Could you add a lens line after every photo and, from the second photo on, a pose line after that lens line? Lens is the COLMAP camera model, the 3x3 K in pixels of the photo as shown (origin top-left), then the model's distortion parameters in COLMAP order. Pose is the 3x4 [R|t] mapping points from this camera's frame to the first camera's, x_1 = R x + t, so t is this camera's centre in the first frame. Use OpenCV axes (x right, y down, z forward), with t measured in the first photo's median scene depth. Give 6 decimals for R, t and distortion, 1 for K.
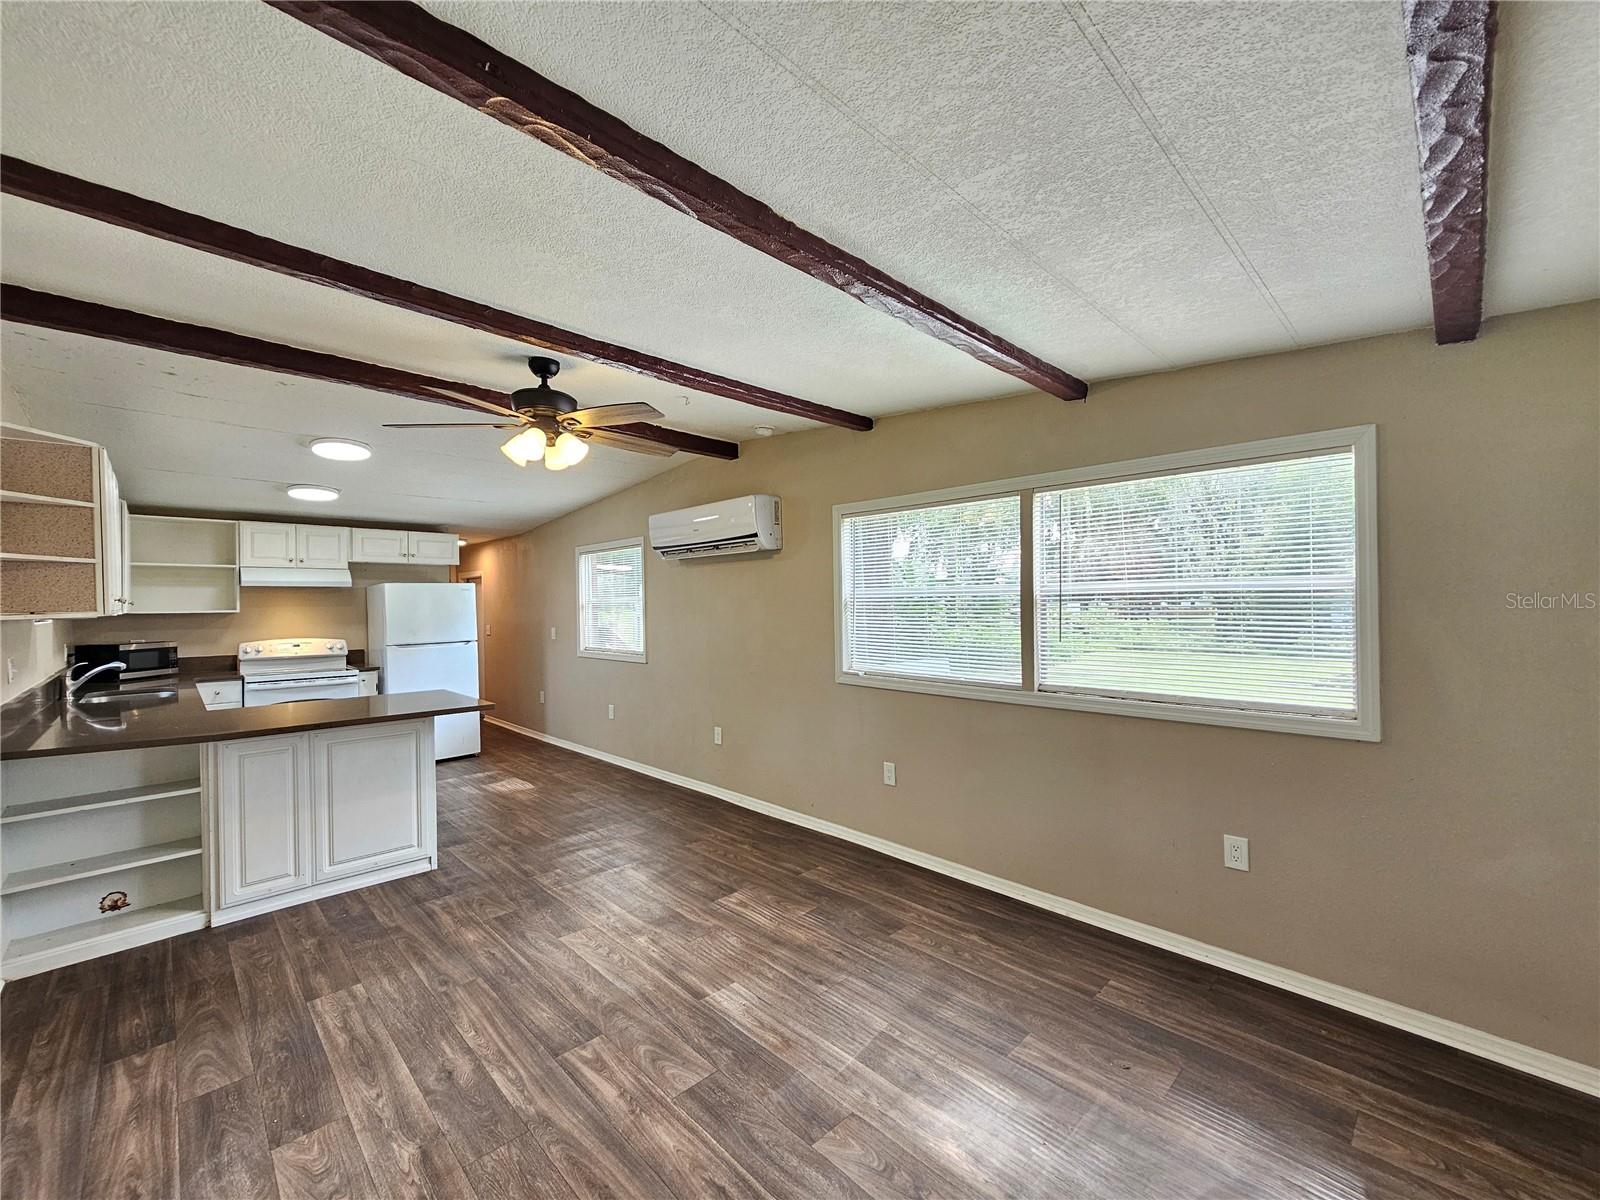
lens RADIAL K [[658.4, 0, 790.6], [0, 658.4, 628.8], [0, 0, 1]] dist [-0.001356, 0.005136]
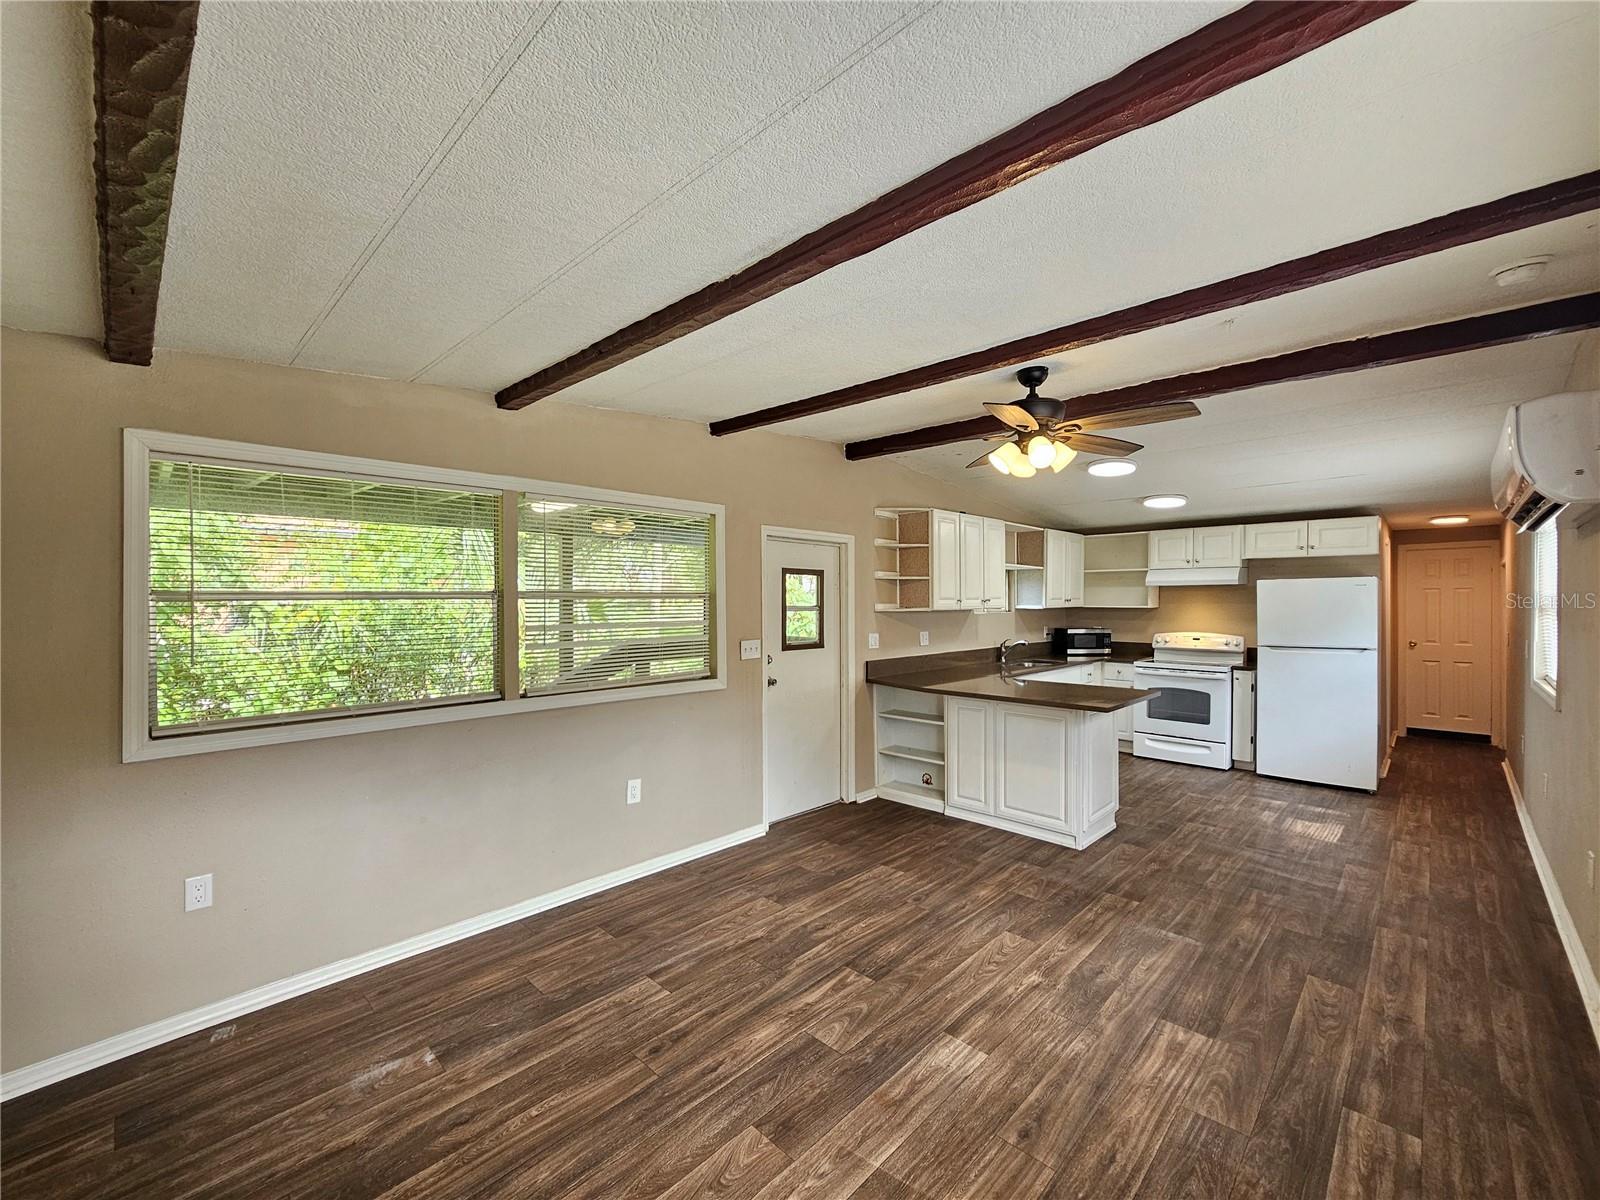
lens RADIAL K [[664.2, 0, 800.0], [0, 664.2, 600.0], [0, 0, 1]] dist [0.002898, -0.000060]
pose [[0.034798, 0.011090, -0.999333, 0.659237], [-0.039093, 0.999188, 0.009727, -0.047877], [0.998629, 0.038728, 0.035203, 0.601827]]
